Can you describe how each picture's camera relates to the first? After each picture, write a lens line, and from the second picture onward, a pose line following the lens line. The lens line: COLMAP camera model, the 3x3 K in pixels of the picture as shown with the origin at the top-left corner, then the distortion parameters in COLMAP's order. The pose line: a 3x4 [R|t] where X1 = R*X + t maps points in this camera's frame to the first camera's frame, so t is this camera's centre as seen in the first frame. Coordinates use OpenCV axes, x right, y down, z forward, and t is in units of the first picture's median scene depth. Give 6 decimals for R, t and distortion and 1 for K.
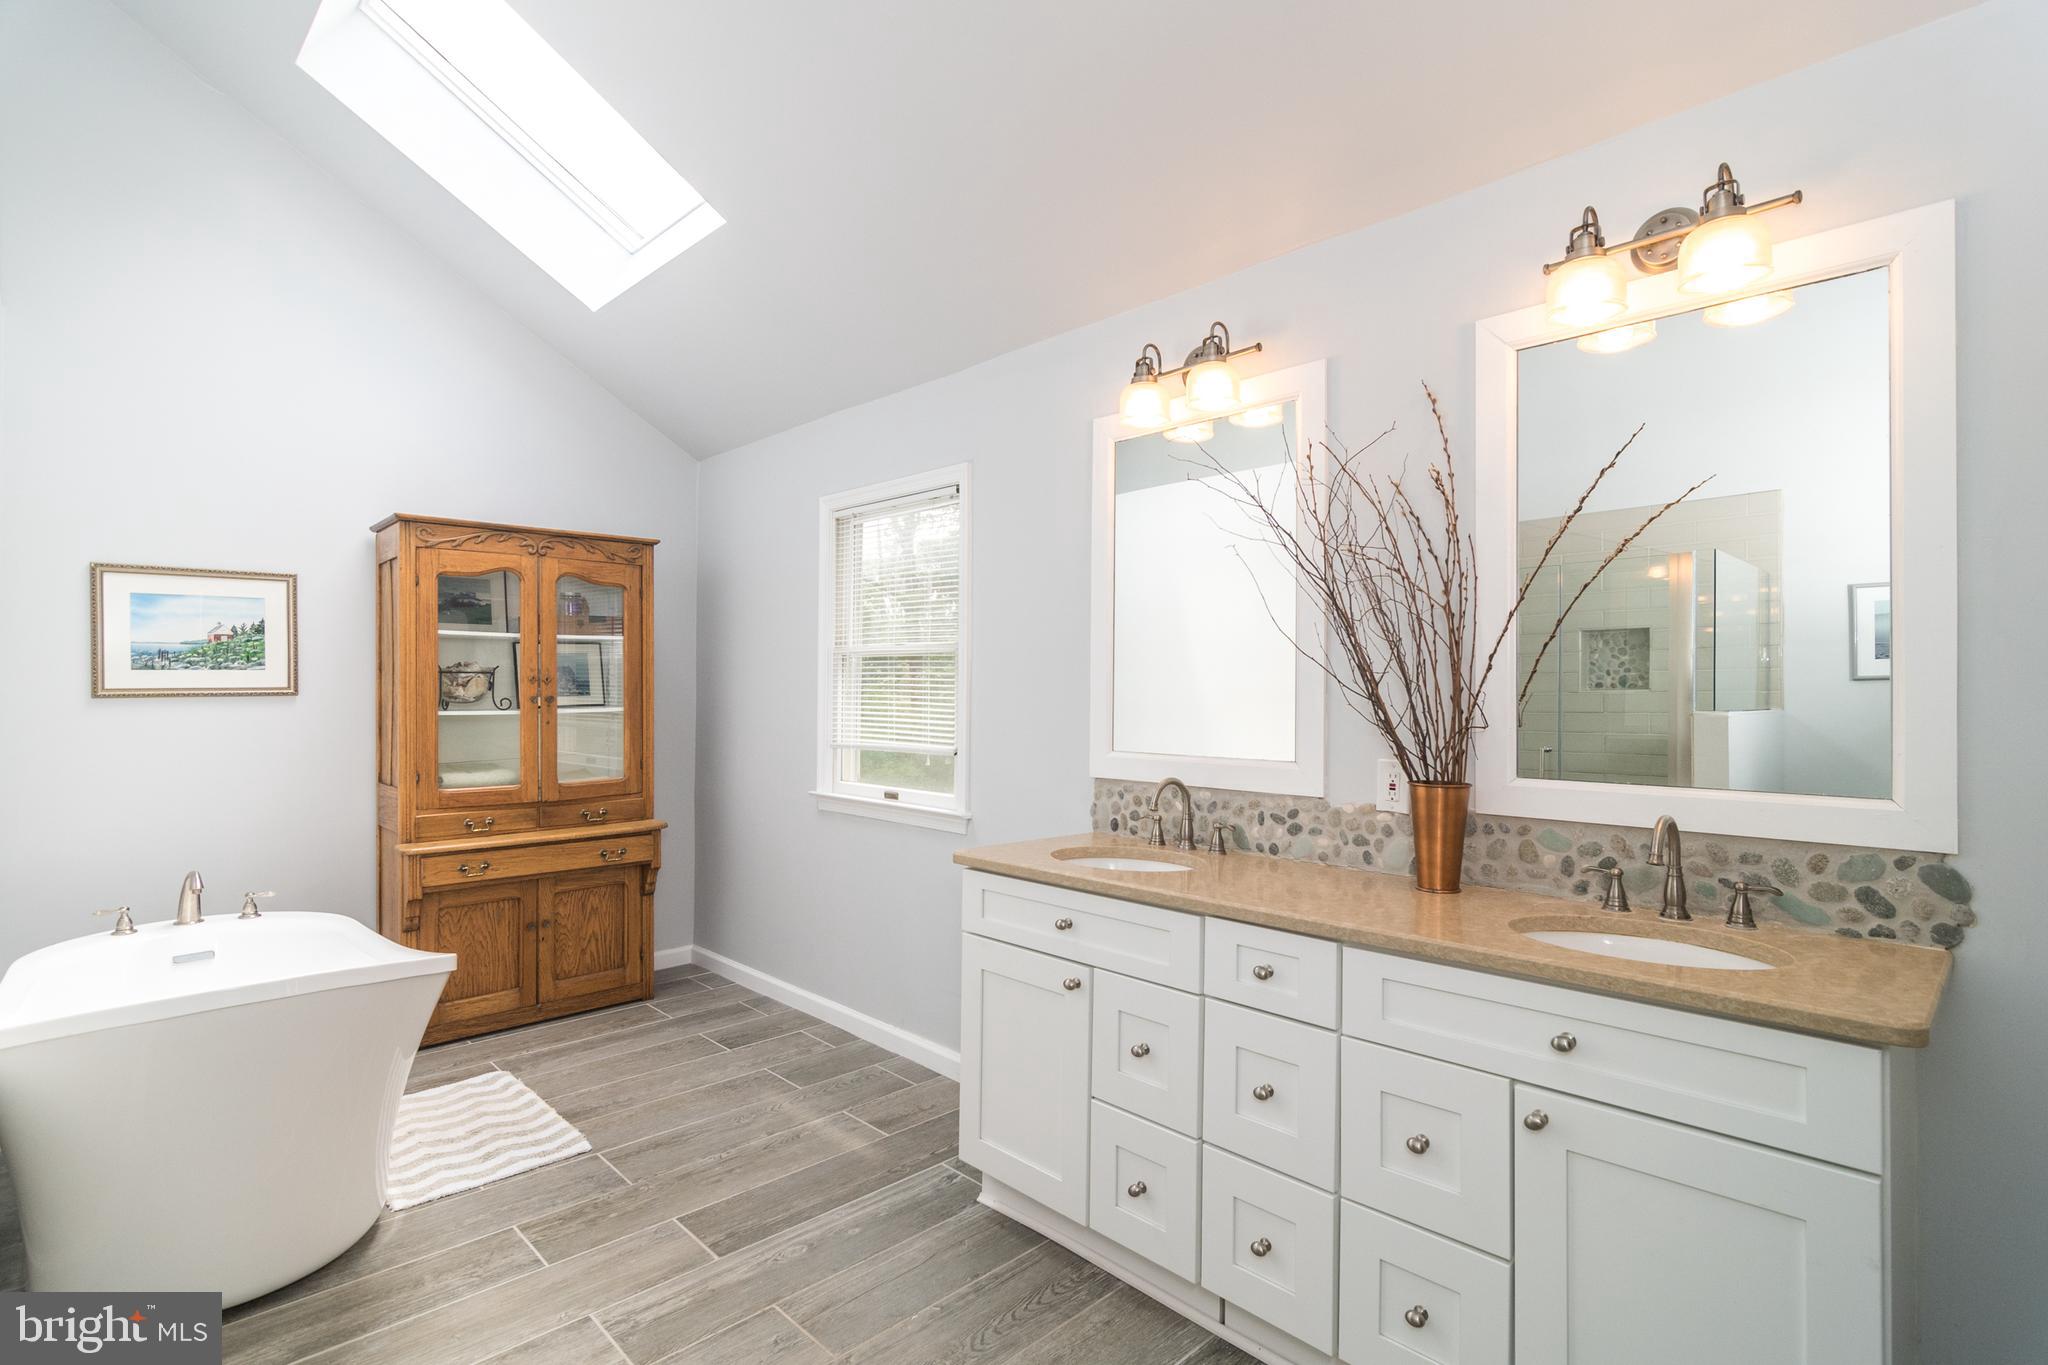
lens RADIAL K [[1007.6, 0, 1008.2], [0, 1007.6, 687.5], [0, 0, 1]] dist [-0.006020, 0.006341]
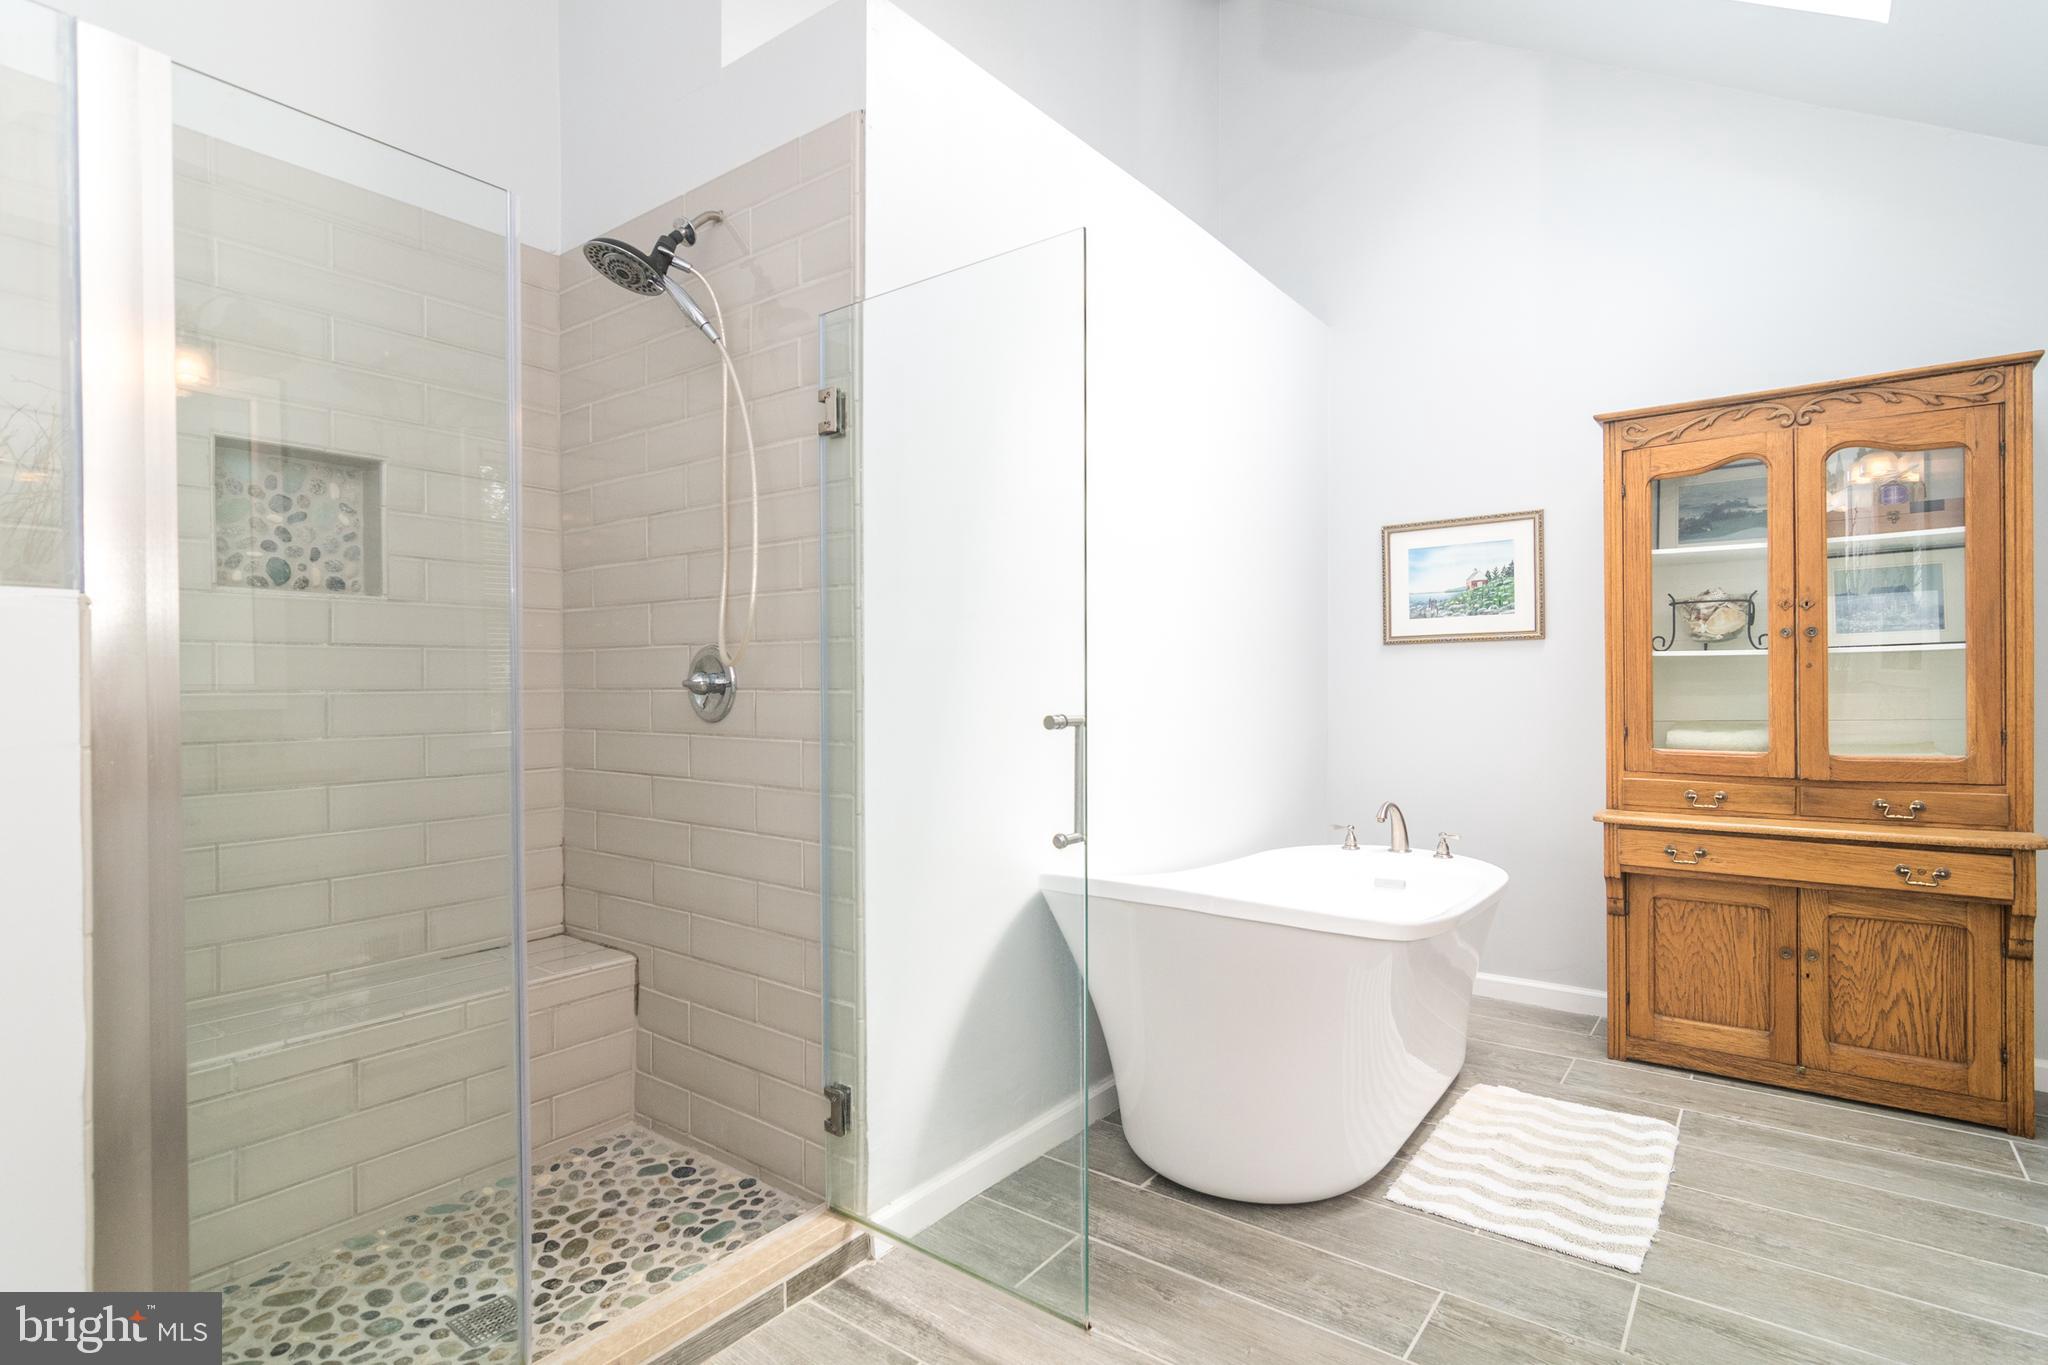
lens RADIAL K [[1007.6, 0, 1020.9], [0, 1007.6, 692.3], [0, 0, 1]] dist [-0.006020, 0.006341]
pose [[0.176753, 0.014132, -0.984154, 0.133271], [0.008334, 0.999840, 0.015854, 0.039199], [0.984220, -0.011004, 0.176607, 0.357763]]
